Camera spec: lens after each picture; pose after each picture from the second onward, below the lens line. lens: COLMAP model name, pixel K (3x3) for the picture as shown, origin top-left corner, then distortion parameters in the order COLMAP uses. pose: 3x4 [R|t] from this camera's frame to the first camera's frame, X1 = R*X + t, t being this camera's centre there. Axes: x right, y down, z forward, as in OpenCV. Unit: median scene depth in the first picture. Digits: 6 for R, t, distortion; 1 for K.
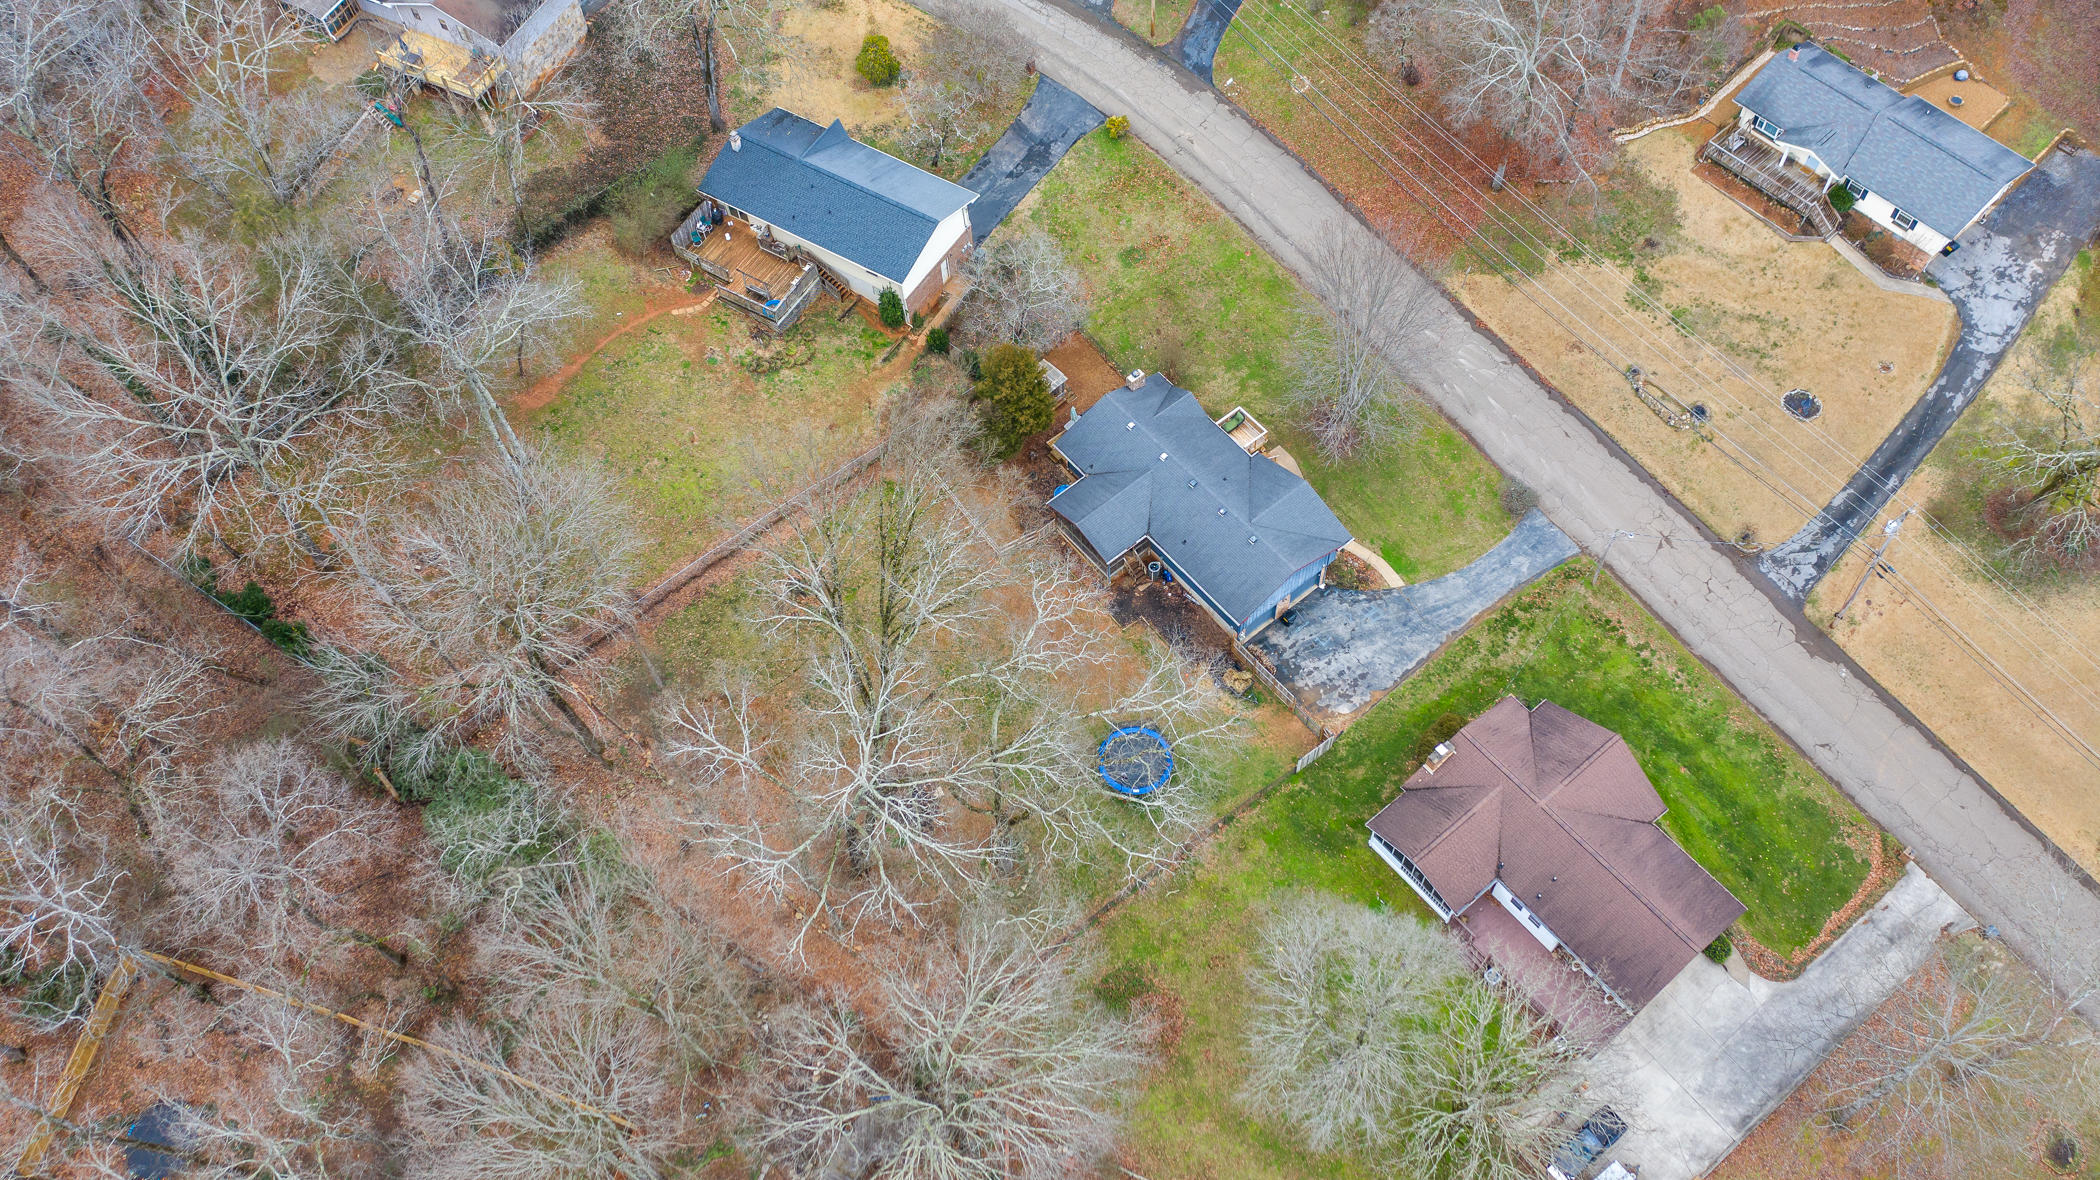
lens RADIAL K [[1668.1, 0, 1047.3], [0, 1668.1, 587.3], [0, 0, 1]] dist [-0.005082, 0.011655]
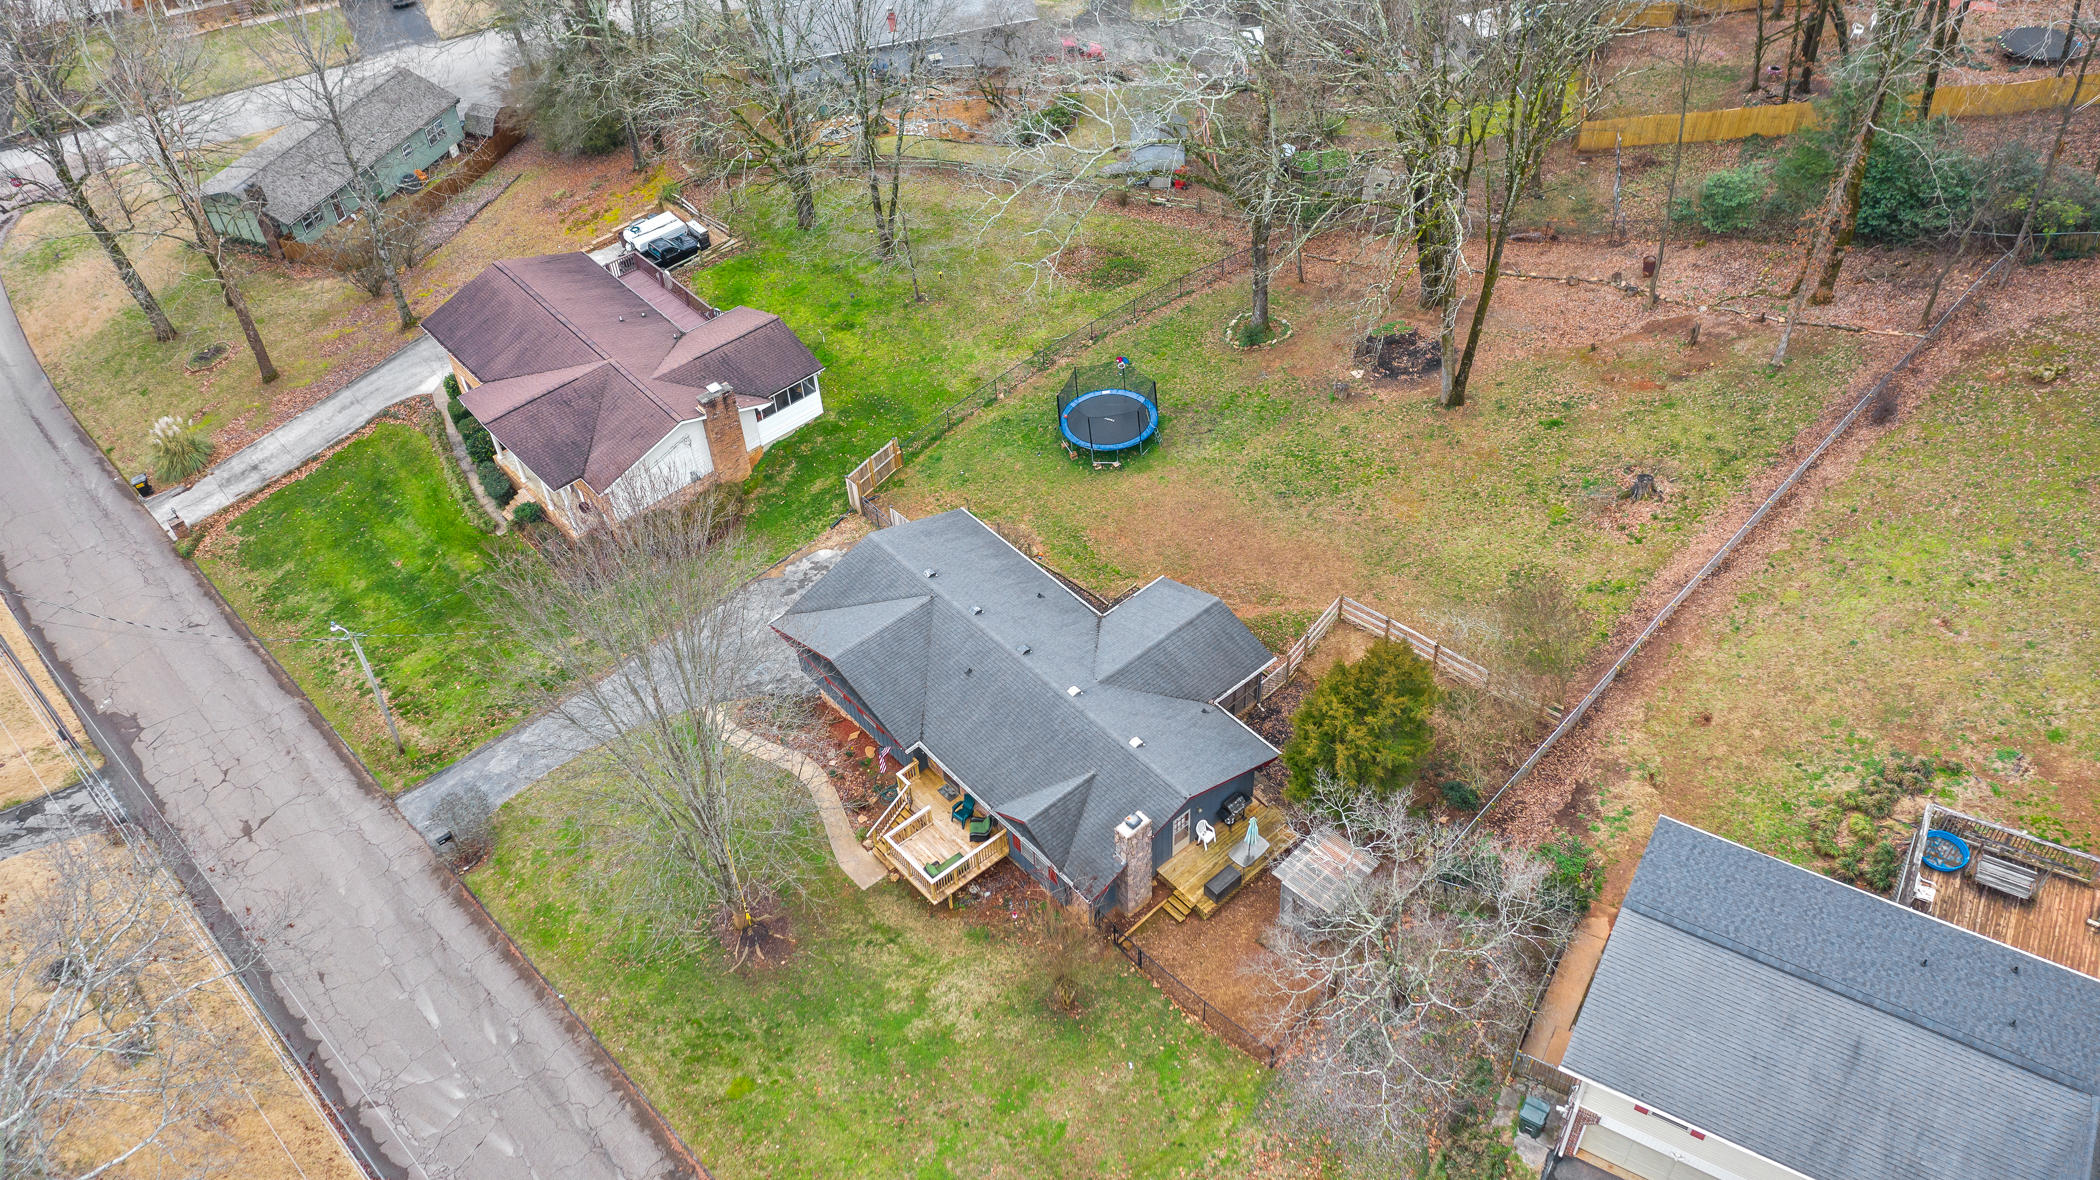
lens RADIAL K [[1668.1, 0, 1047.3], [0, 1668.1, 587.3], [0, 0, 1]] dist [-0.005082, 0.011655]
pose [[-0.995132, 0.090893, 0.038089, 0.052900], [0.015660, -0.235741, 0.971690, -0.593028], [0.097299, 0.967556, 0.233170, 0.807217]]
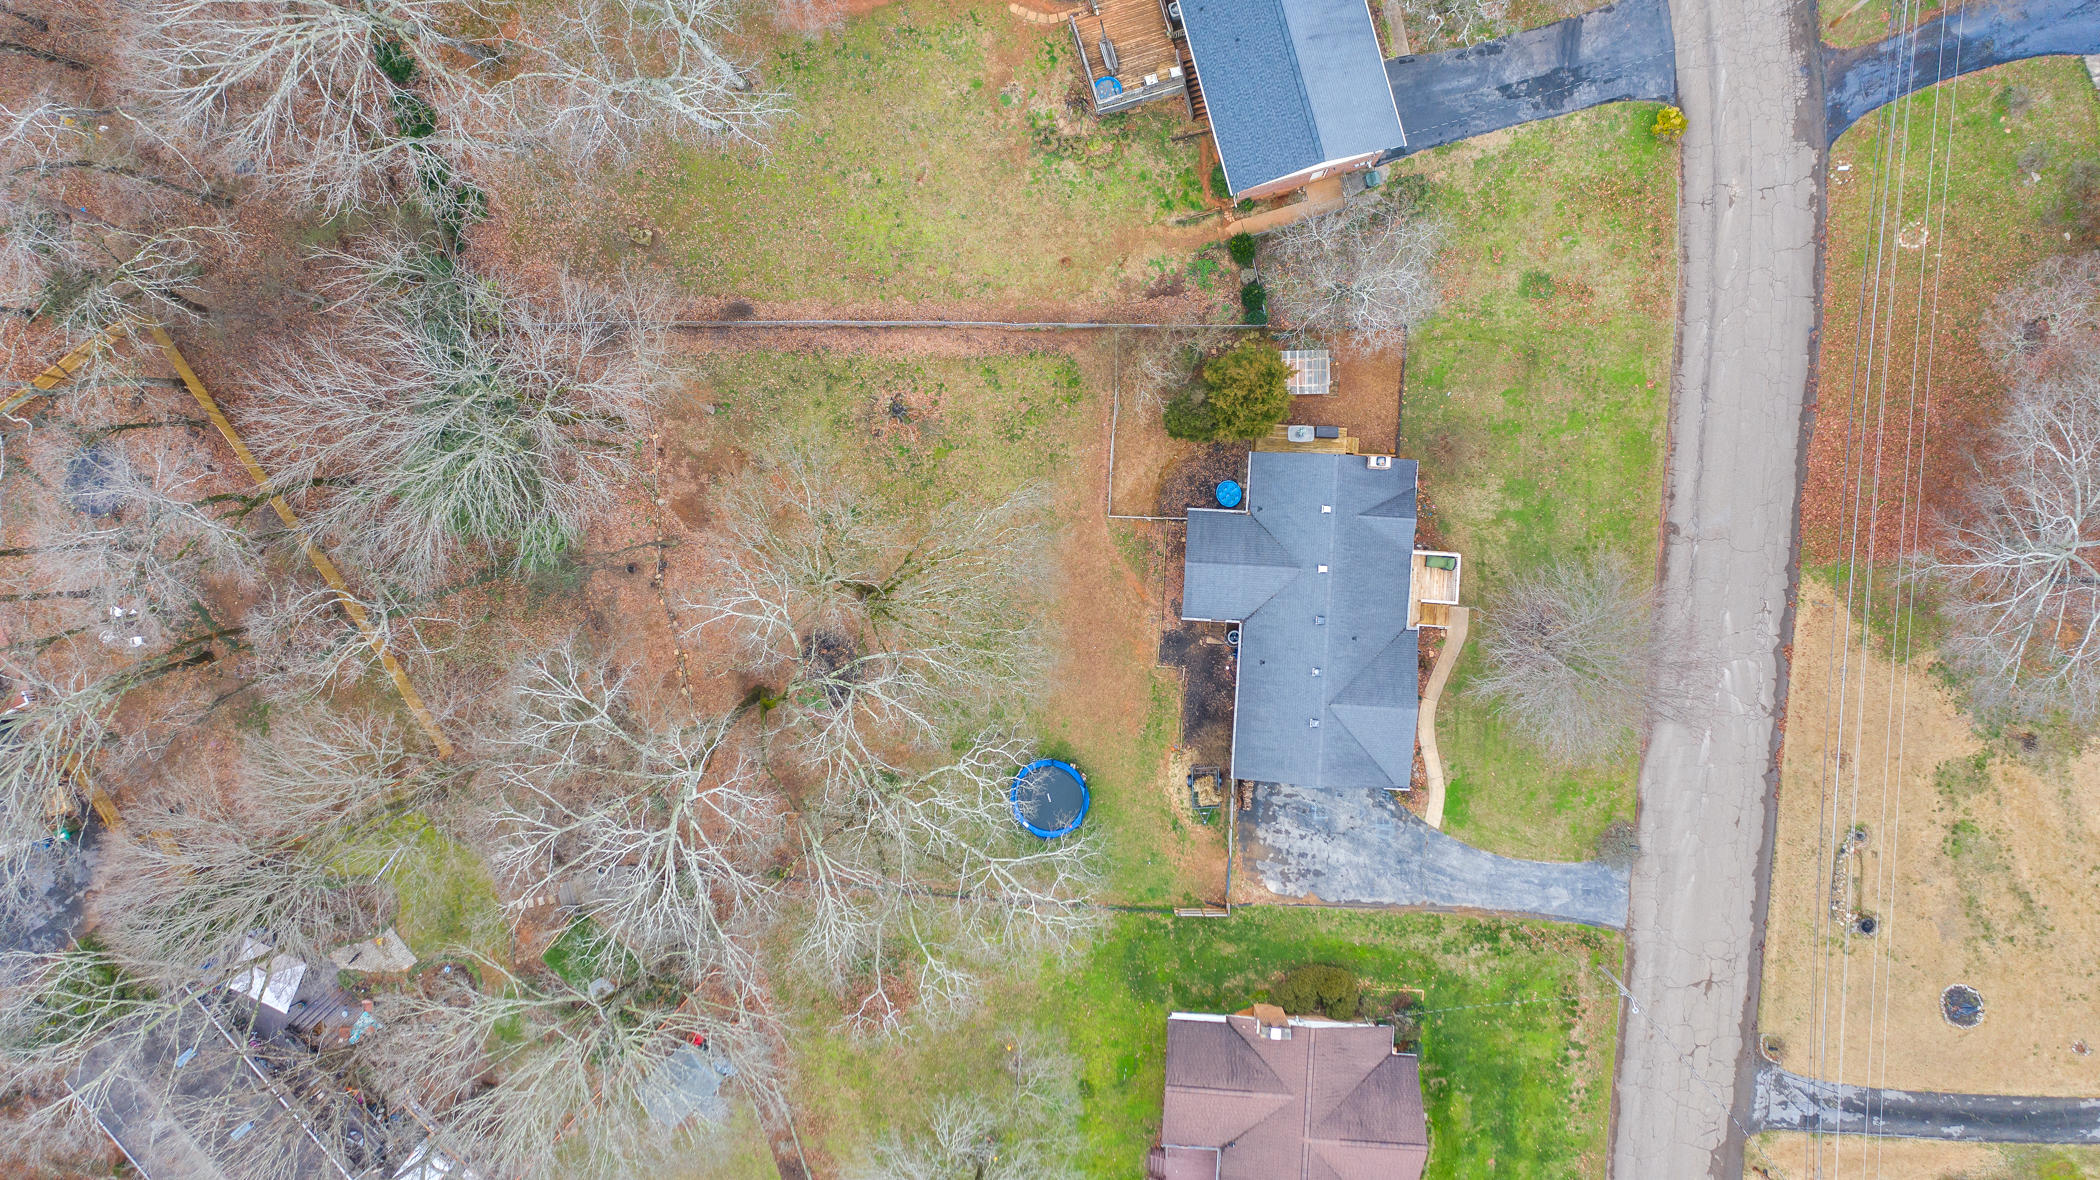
lens RADIAL K [[1668.1, 0, 1047.3], [0, 1668.1, 587.3], [0, 0, 1]] dist [-0.005082, 0.011655]
pose [[0.741010, 0.671373, 0.012762, -0.036831], [-0.569958, 0.618799, 0.540589, -0.434936], [0.355039, -0.407855, 0.841190, 0.227650]]
